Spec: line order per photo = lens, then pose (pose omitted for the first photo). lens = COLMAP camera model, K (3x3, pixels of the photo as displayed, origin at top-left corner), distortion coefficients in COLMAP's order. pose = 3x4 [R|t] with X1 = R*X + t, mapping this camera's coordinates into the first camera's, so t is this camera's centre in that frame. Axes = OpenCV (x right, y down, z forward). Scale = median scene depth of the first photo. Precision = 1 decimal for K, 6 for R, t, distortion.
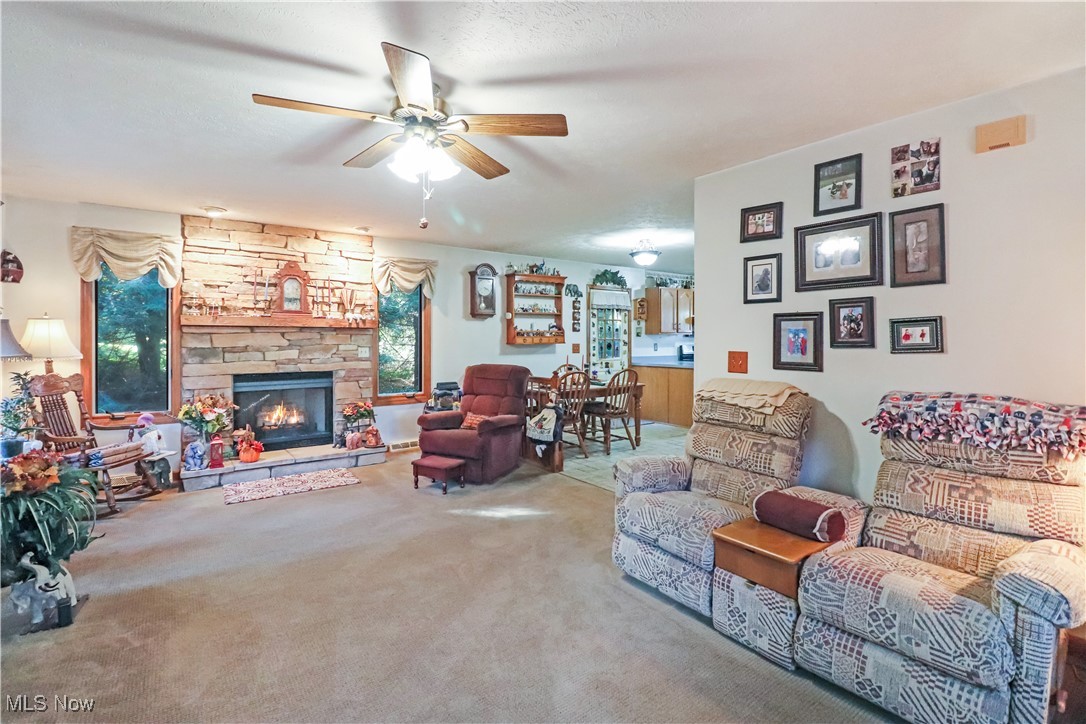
lens RADIAL K [[510.0, 0, 553.2], [0, 510.0, 337.6], [0, 0, 1]] dist [-0.005980, -0.001249]
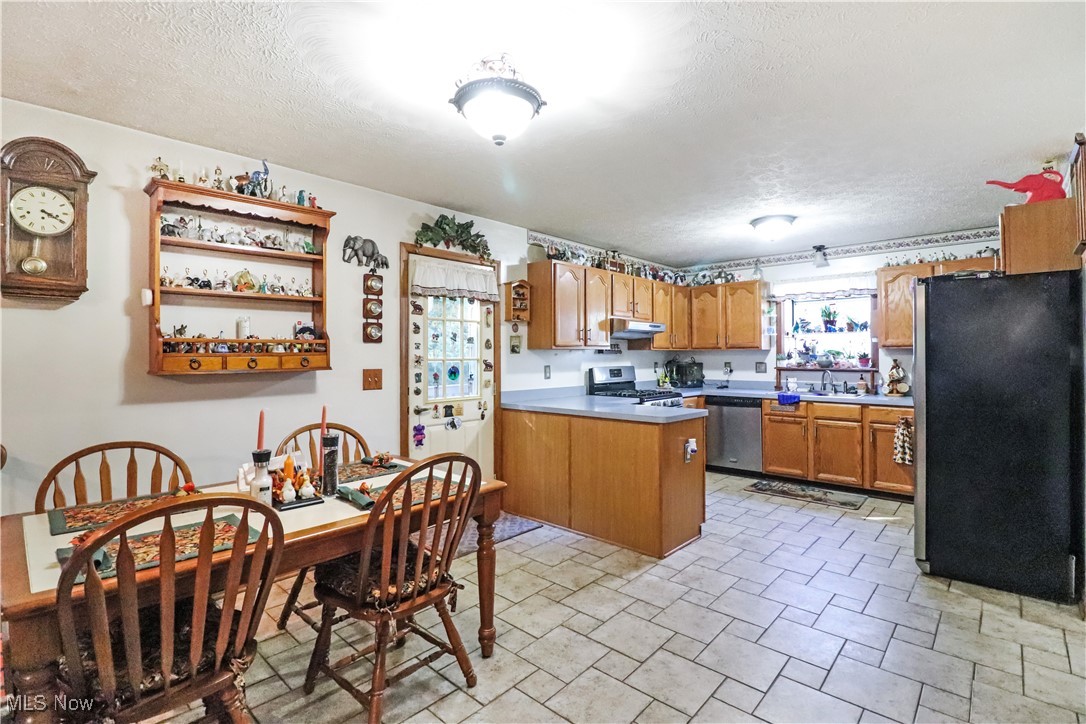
lens RADIAL K [[508.0, 0, 544.6], [0, 508.0, 347.8], [0, 0, 1]] dist [0.001045, -0.014199]
pose [[0.985116, -0.001238, 0.171888, 0.115296], [0.003495, 0.999912, -0.012826, -0.000697], [-0.171857, 0.013236, 0.985033, 0.509647]]
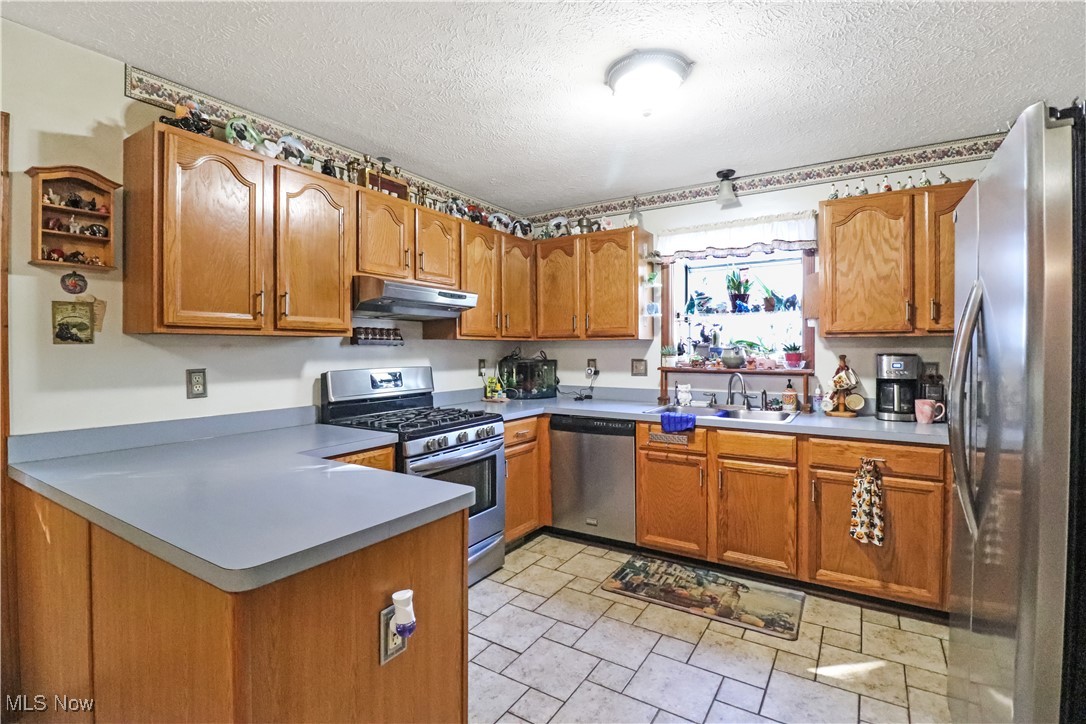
lens RADIAL K [[508.0, 0, 544.6], [0, 508.0, 347.8], [0, 0, 1]] dist [0.001045, -0.014199]
pose [[0.938292, -0.001879, 0.345839, 0.310690], [0.001490, 0.999998, 0.001389, 0.000481], [-0.345841, -0.000788, 0.938293, 0.775838]]
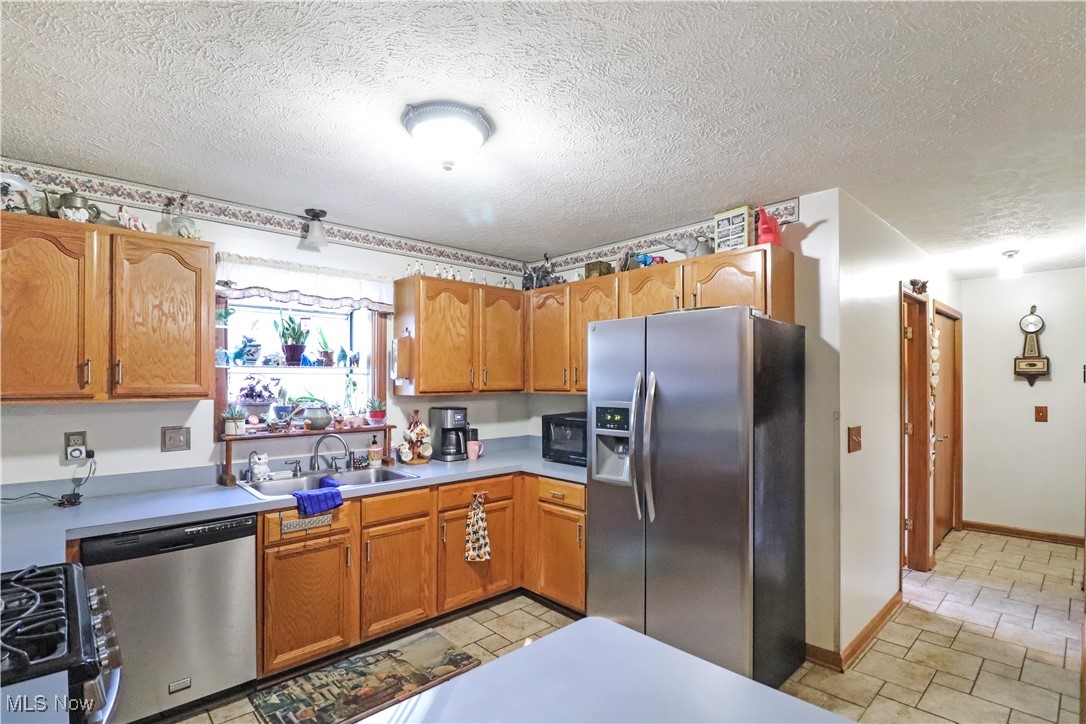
lens RADIAL K [[519.2, 0, 542.3], [0, 519.2, 376.8], [0, 0, 1]] dist [-0.000395, -0.011586]
pose [[-0.103340, 0.009409, 0.994602, 0.194951], [0.000253, 0.999955, -0.009434, -0.018007], [-0.994646, -0.000724, -0.103337, 0.996764]]
